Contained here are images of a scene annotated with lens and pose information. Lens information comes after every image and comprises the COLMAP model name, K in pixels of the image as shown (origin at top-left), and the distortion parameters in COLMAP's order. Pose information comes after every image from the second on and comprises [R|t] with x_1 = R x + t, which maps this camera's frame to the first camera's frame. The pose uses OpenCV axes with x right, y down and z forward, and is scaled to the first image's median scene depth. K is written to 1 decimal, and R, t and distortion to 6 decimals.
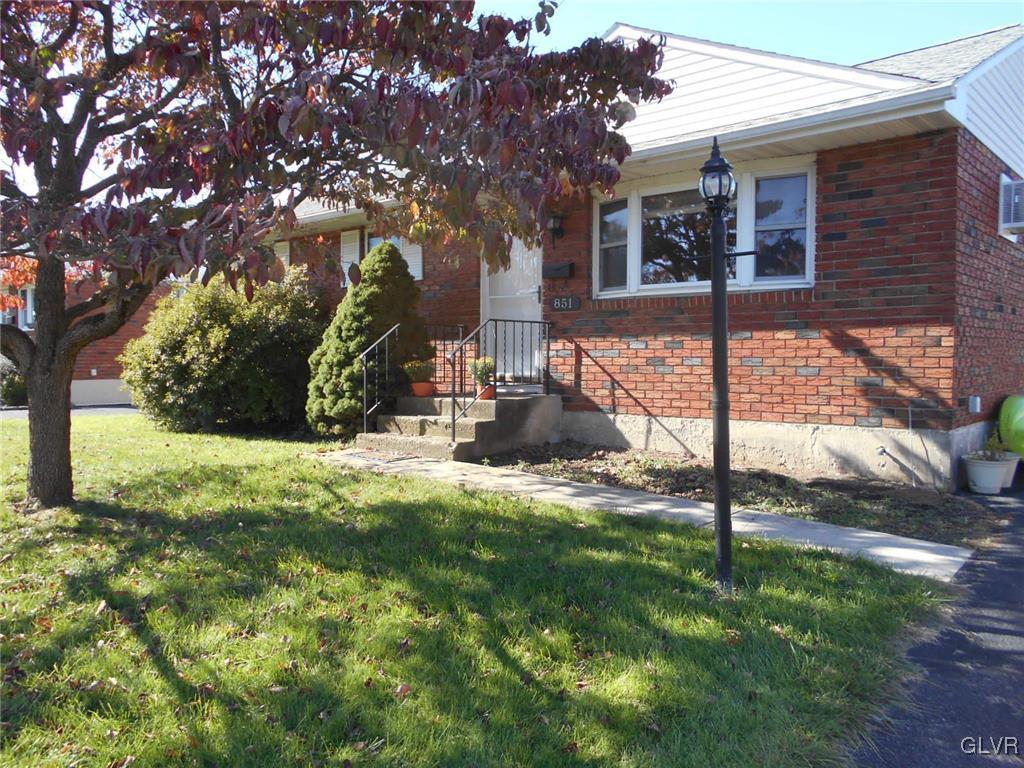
lens RADIAL K [[812.2, 0, 512.0], [0, 812.2, 384.0], [0, 0, 1]] dist [0.002963, 0.001894]
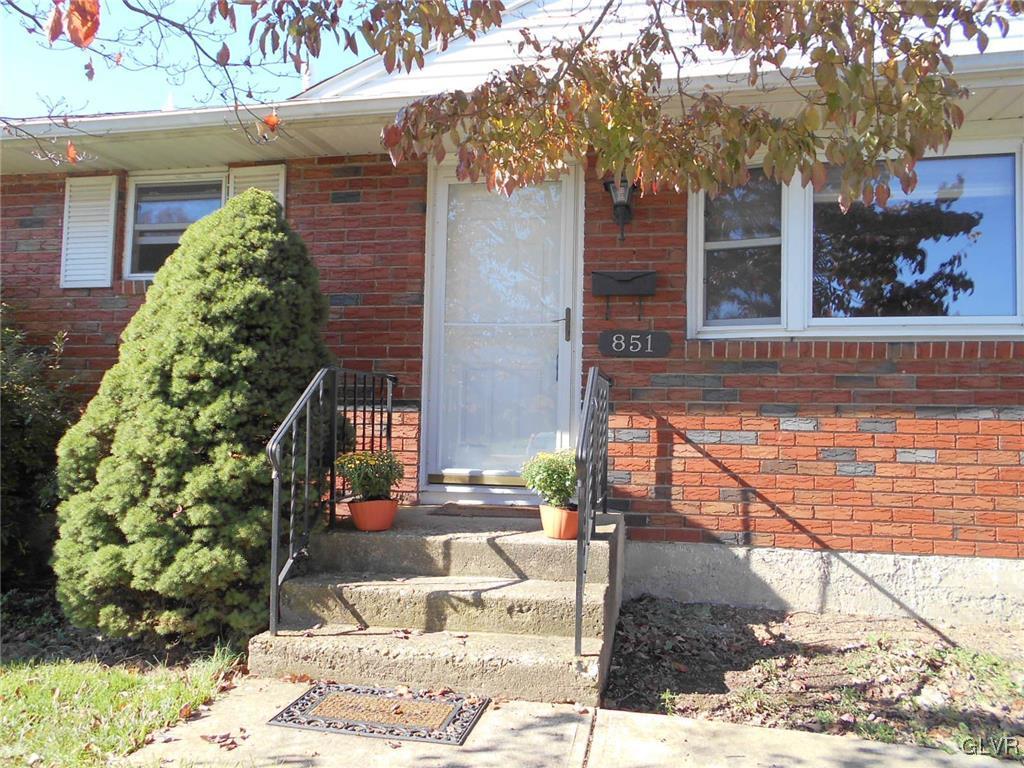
lens RADIAL K [[788.1, 0, 509.6], [0, 788.1, 395.4], [0, 0, 1]] dist [-0.007772, -0.001316]
pose [[0.866907, 0.023530, 0.497914, -0.333492], [0.001509, 0.998757, -0.049825, -0.047009], [-0.498467, 0.043945, 0.865794, 0.718086]]
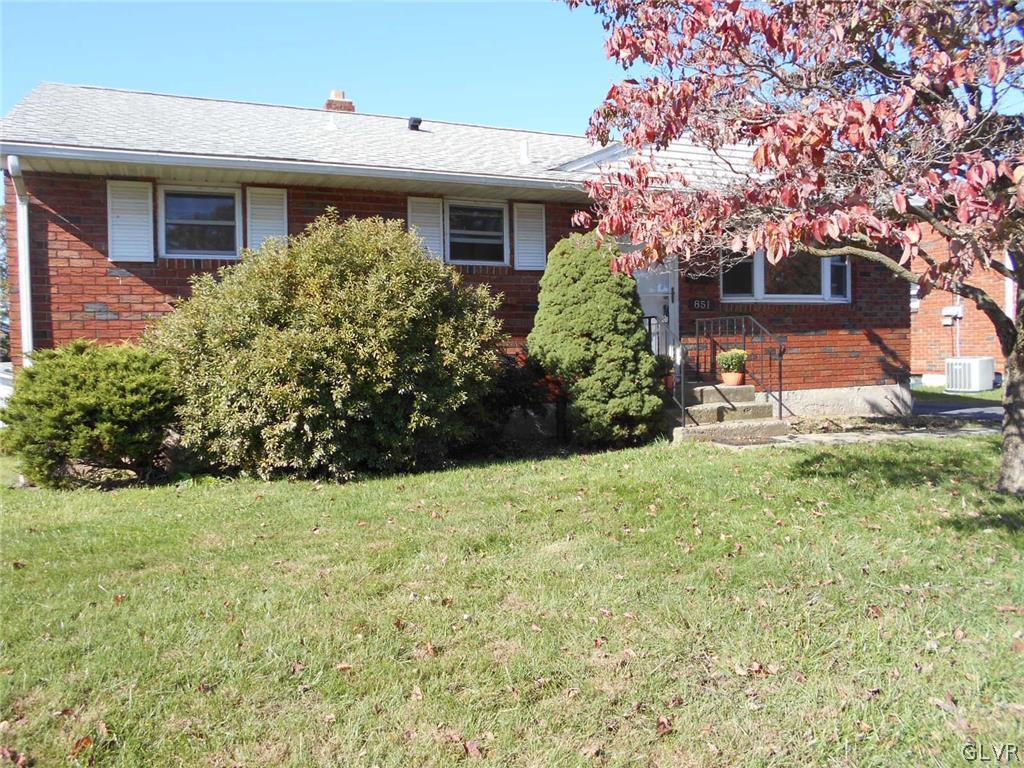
lens RADIAL K [[812.2, 0, 512.0], [0, 812.2, 384.0], [0, 0, 1]] dist [0.002963, 0.001894]
pose [[0.412684, -0.043867, 0.909818, -1.403099], [0.055110, 0.998212, 0.023132, -0.031741], [-0.909206, 0.040594, 0.414363, 0.938253]]
